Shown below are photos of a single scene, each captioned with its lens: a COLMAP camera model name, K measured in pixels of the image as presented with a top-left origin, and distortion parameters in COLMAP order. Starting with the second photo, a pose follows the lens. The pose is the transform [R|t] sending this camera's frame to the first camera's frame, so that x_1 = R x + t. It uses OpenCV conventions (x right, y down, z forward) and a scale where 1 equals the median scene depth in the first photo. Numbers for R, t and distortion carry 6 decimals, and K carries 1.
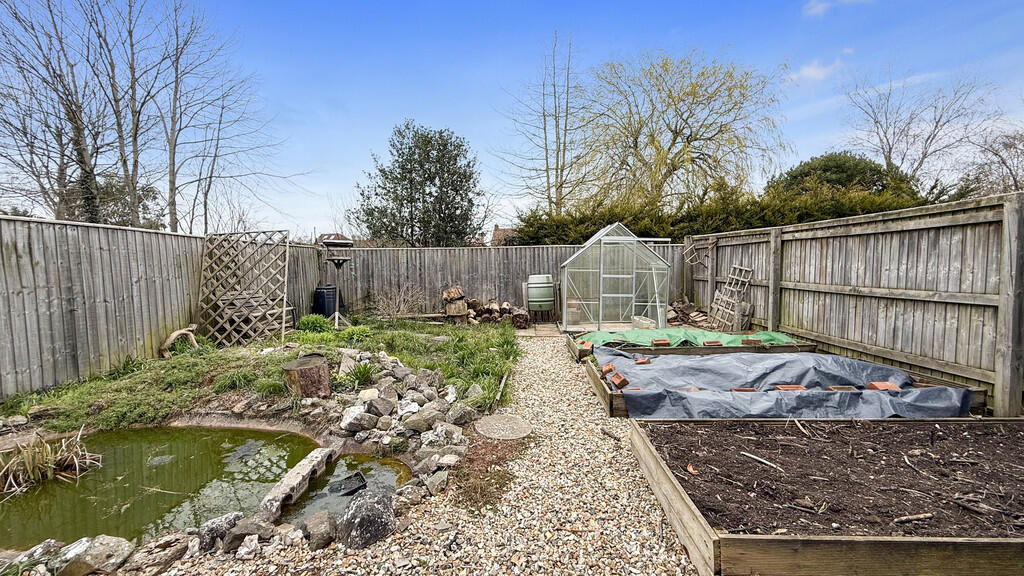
lens RADIAL K [[404.9, 0, 510.8], [0, 404.9, 286.6], [0, 0, 1]] dist [-0.000415, -0.000029]
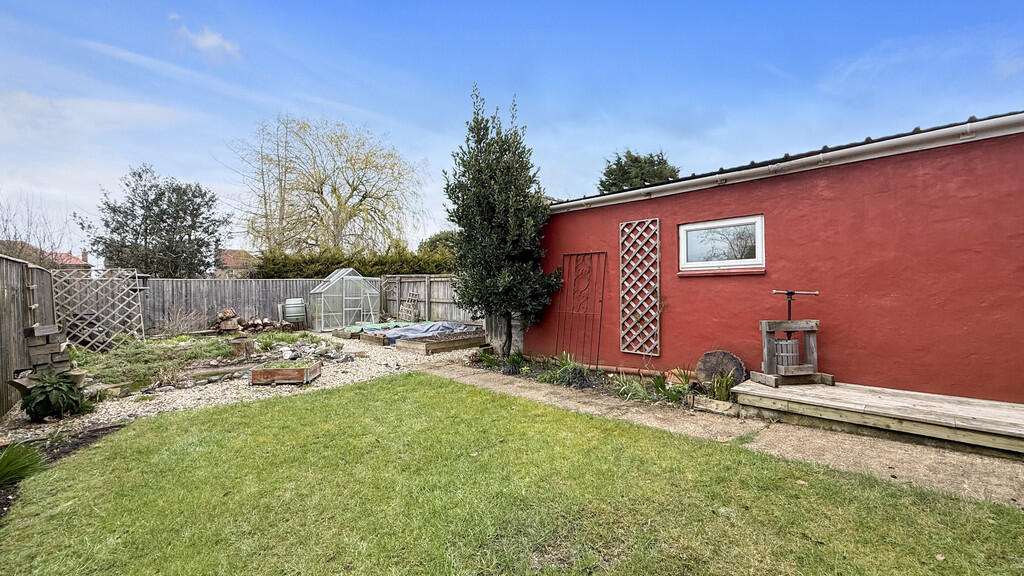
lens RADIAL K [[404.9, 0, 511.4], [0, 404.9, 286.5], [0, 0, 1]] dist [-0.000415, -0.000029]
pose [[0.694301, 0.003958, 0.719673, -0.462117], [0.040926, 0.998150, -0.044973, 0.027391], [-0.718520, 0.060678, 0.692855, -0.641343]]
